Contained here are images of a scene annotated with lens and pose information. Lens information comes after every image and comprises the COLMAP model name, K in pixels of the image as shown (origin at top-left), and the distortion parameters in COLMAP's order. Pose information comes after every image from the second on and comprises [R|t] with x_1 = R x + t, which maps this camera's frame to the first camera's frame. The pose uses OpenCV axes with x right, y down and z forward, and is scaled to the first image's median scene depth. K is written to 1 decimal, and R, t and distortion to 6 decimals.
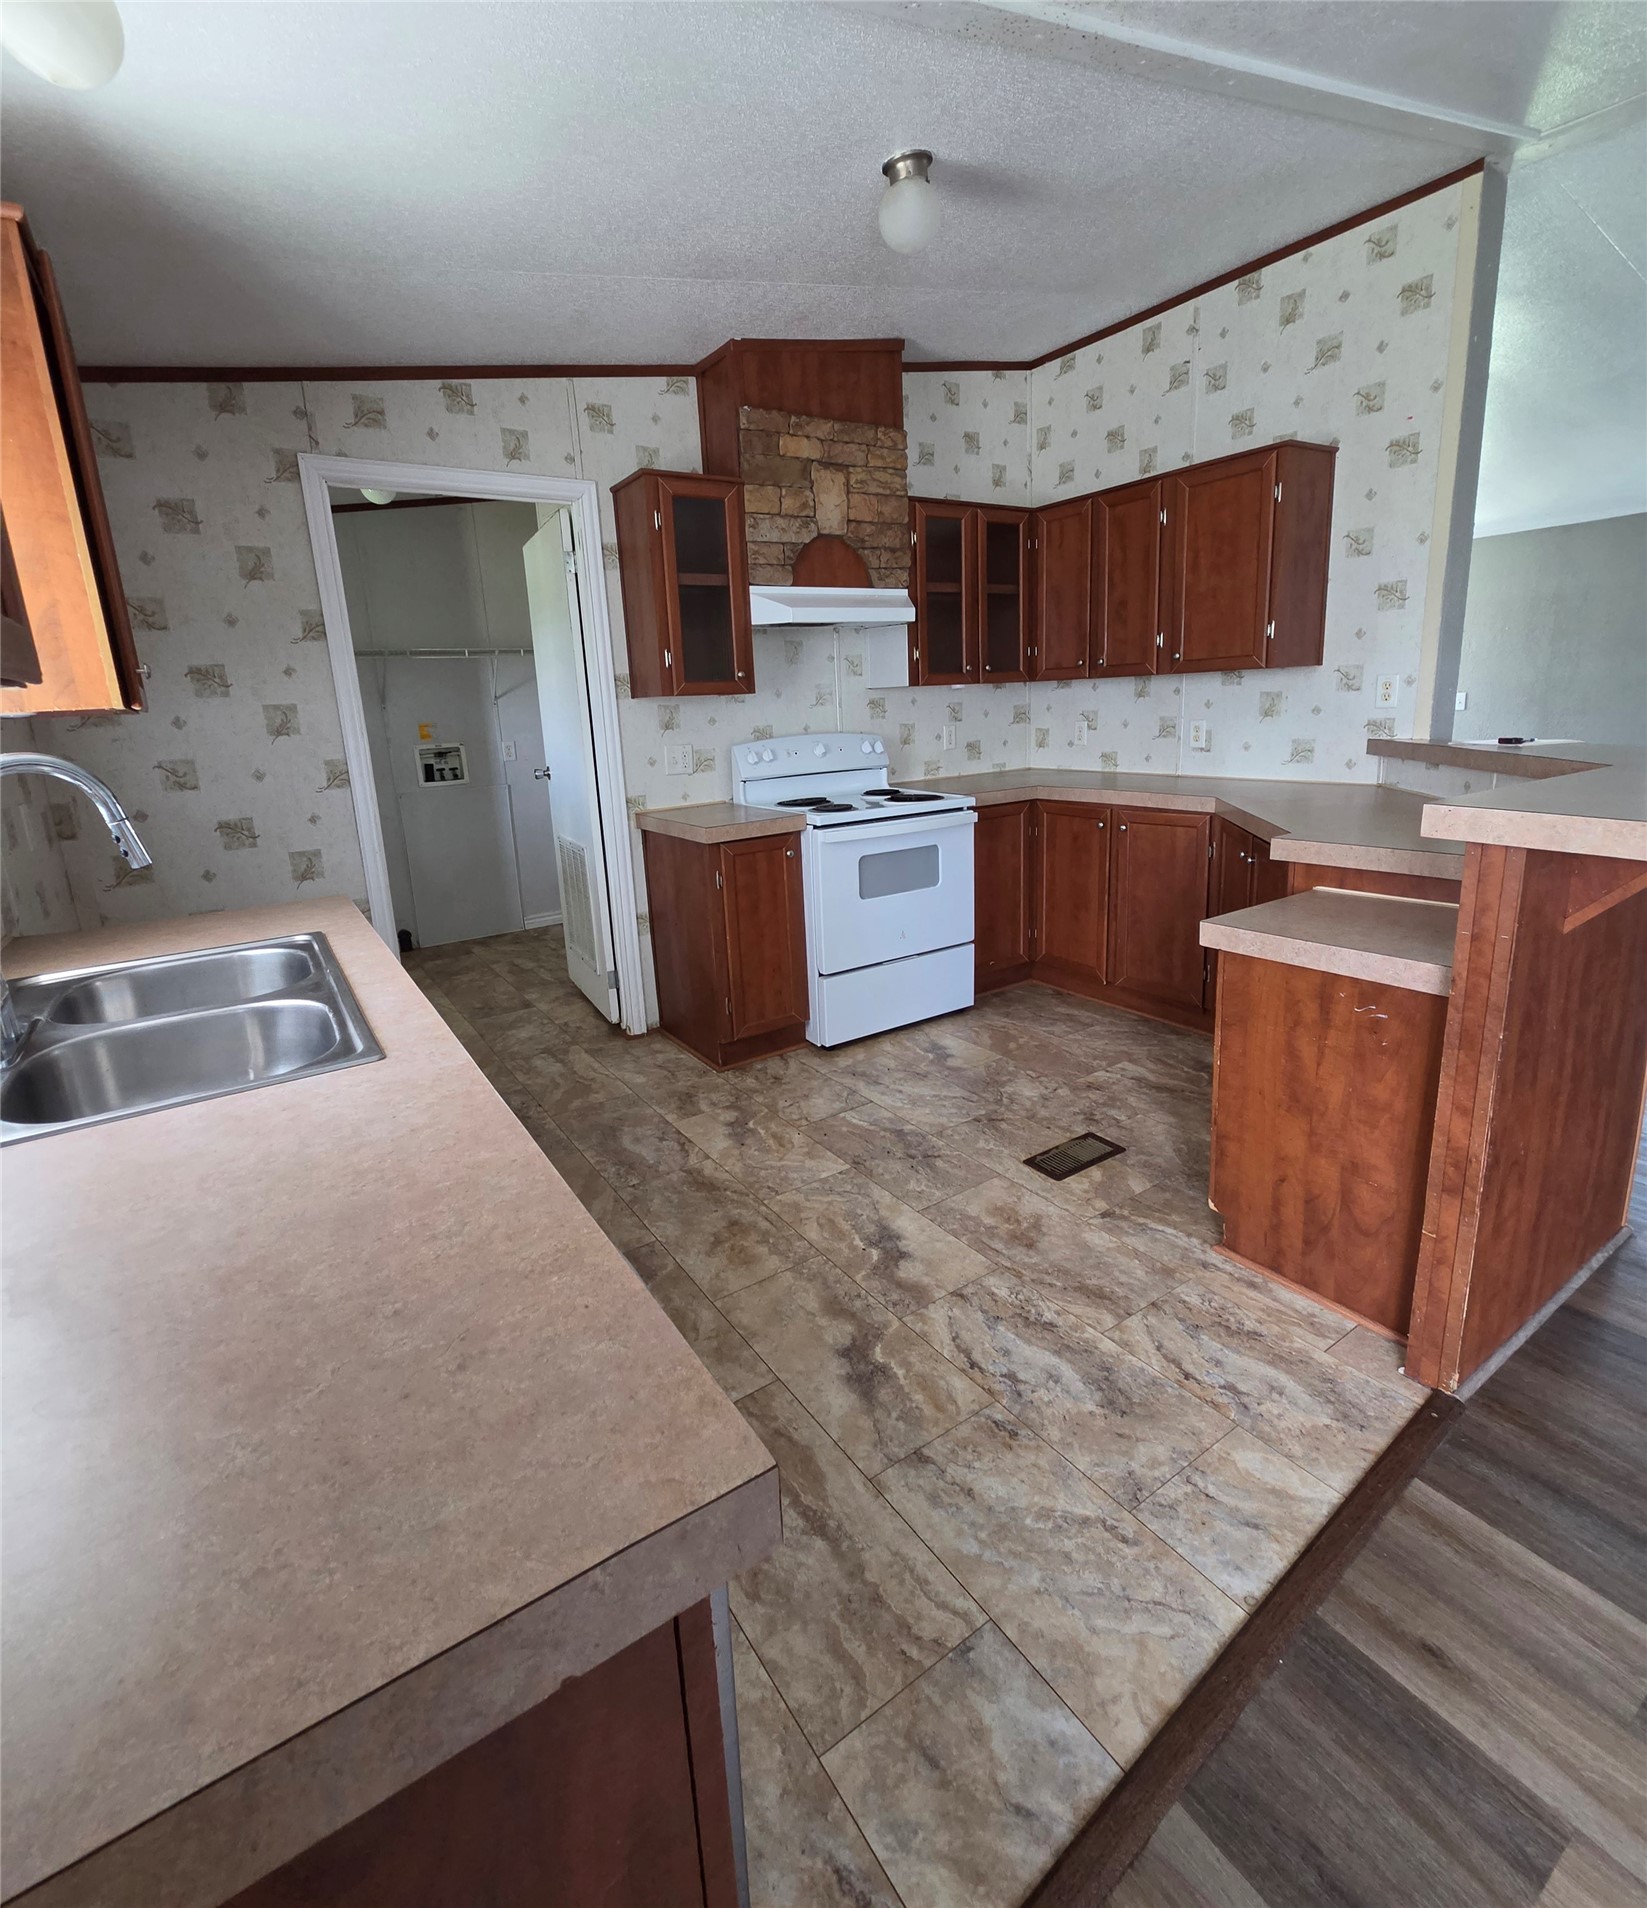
lens RADIAL K [[891.3, 0, 827.6], [0, 891.3, 898.1], [0, 0, 1]] dist [0.002335, -0.001799]
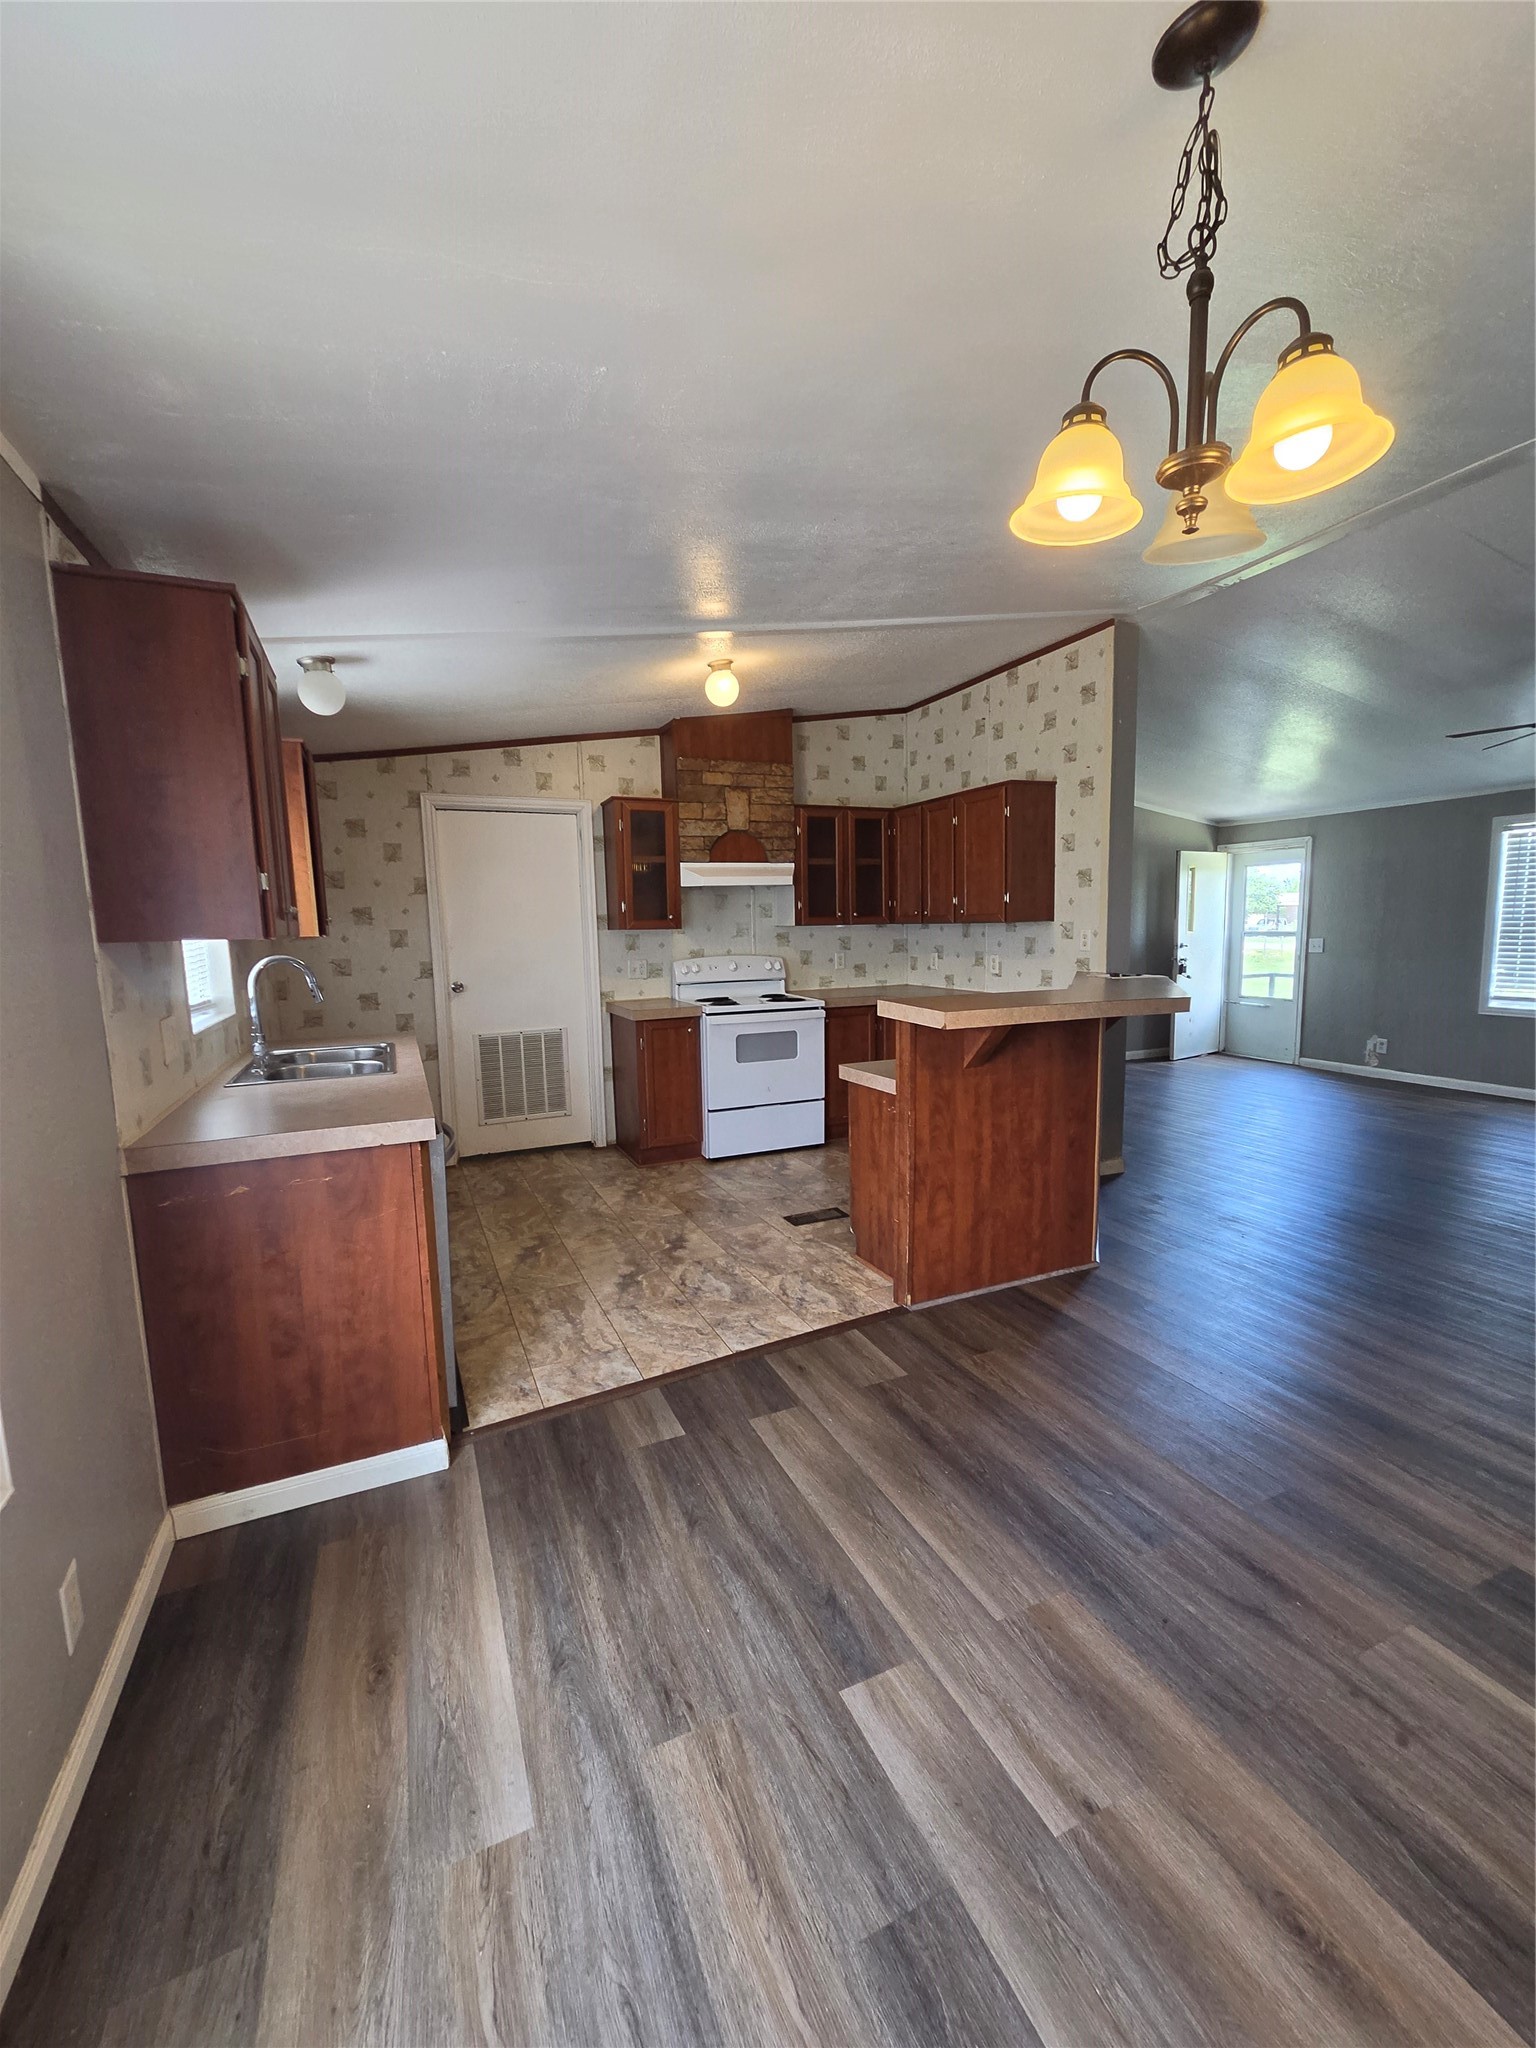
lens RADIAL K [[834.7, 0, 775.8], [0, 834.7, 1028.0], [0, 0, 1]] dist [0.002984, 0.000147]
pose [[0.987478, 0.045445, -0.151068, 0.336184], [-0.058988, 0.994512, -0.086410, 0.065813], [0.146312, 0.094240, 0.984739, -0.439365]]
